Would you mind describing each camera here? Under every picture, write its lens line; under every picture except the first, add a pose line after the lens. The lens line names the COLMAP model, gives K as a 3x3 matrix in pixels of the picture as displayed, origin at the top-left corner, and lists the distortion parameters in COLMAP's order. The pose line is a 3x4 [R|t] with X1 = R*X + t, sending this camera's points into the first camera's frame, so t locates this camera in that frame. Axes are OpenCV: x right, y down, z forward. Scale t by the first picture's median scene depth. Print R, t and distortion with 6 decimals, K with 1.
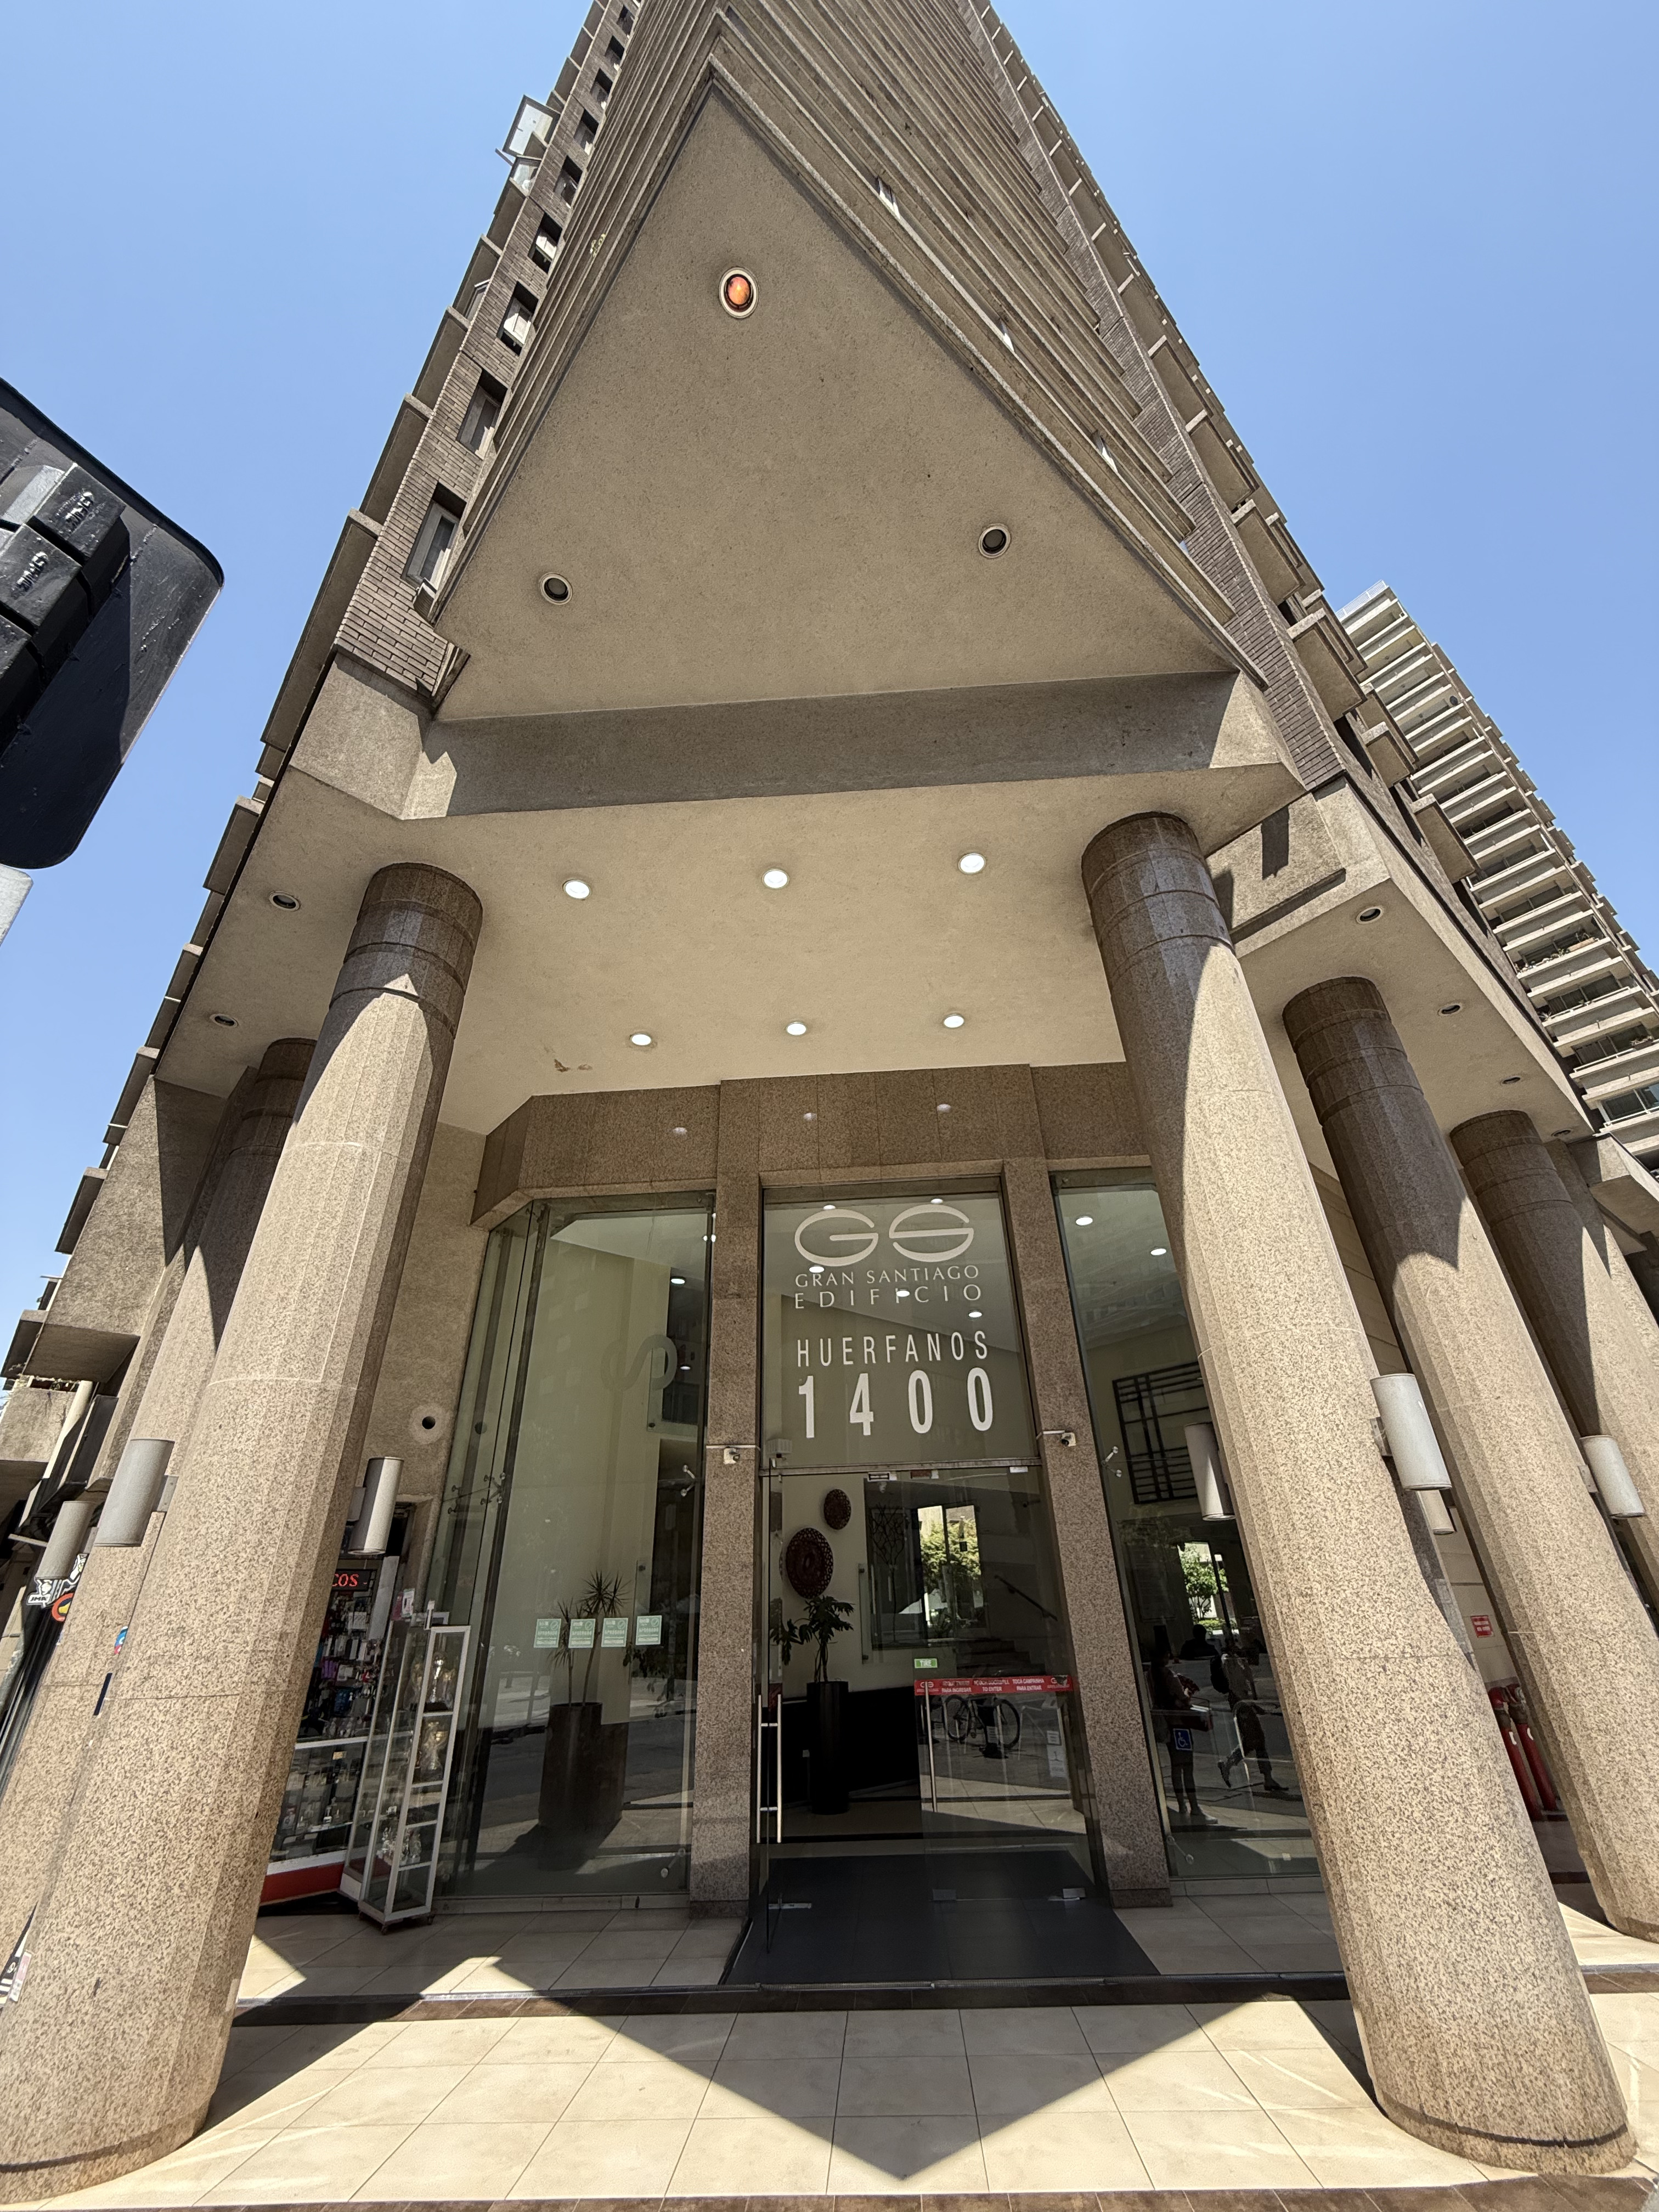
lens RADIAL K [[875.3, 0, 829.5], [0, 875.3, 1106.0], [0, 0, 1]] dist [0.002098, 0.000063]
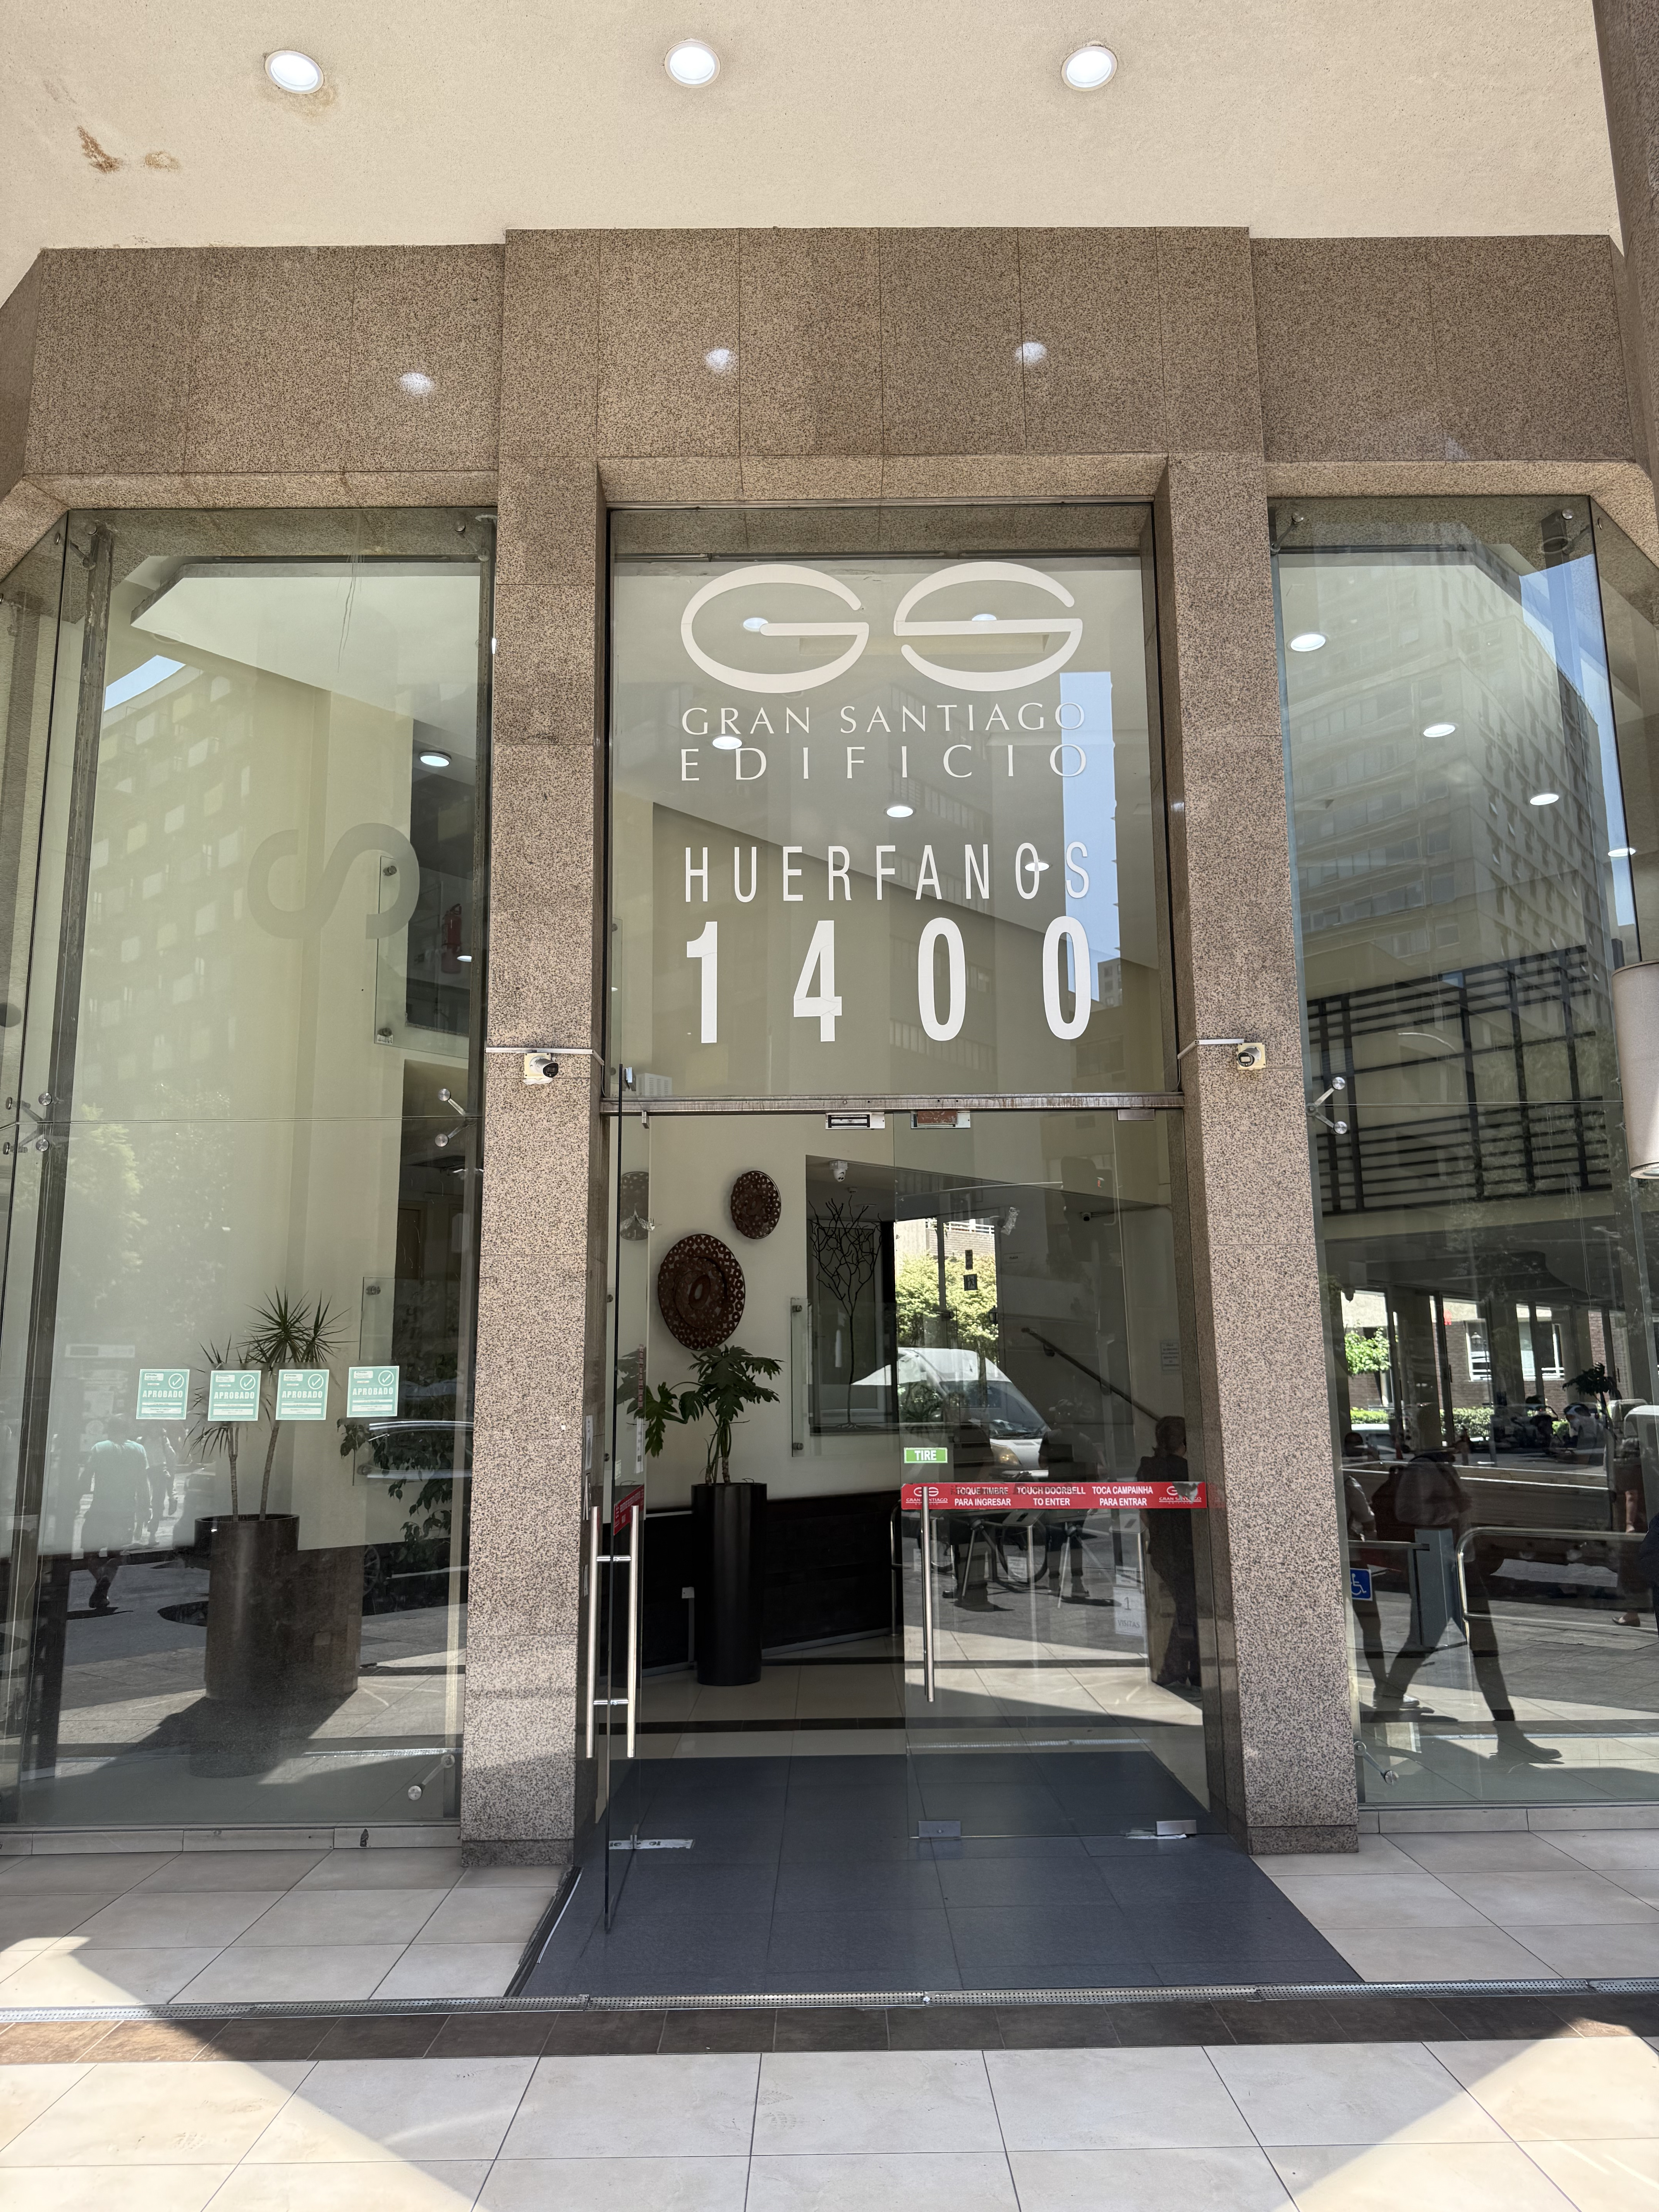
lens RADIAL K [[1551.9, 0, 829.5], [0, 1551.9, 1106.0], [0, 0, 1]] dist [0.084775, -0.096598]
pose [[0.997879, 0.028725, 0.058418, -0.004528], [-0.046746, 0.940723, 0.335938, 0.119587], [-0.045305, -0.337956, 0.940071, 0.183026]]
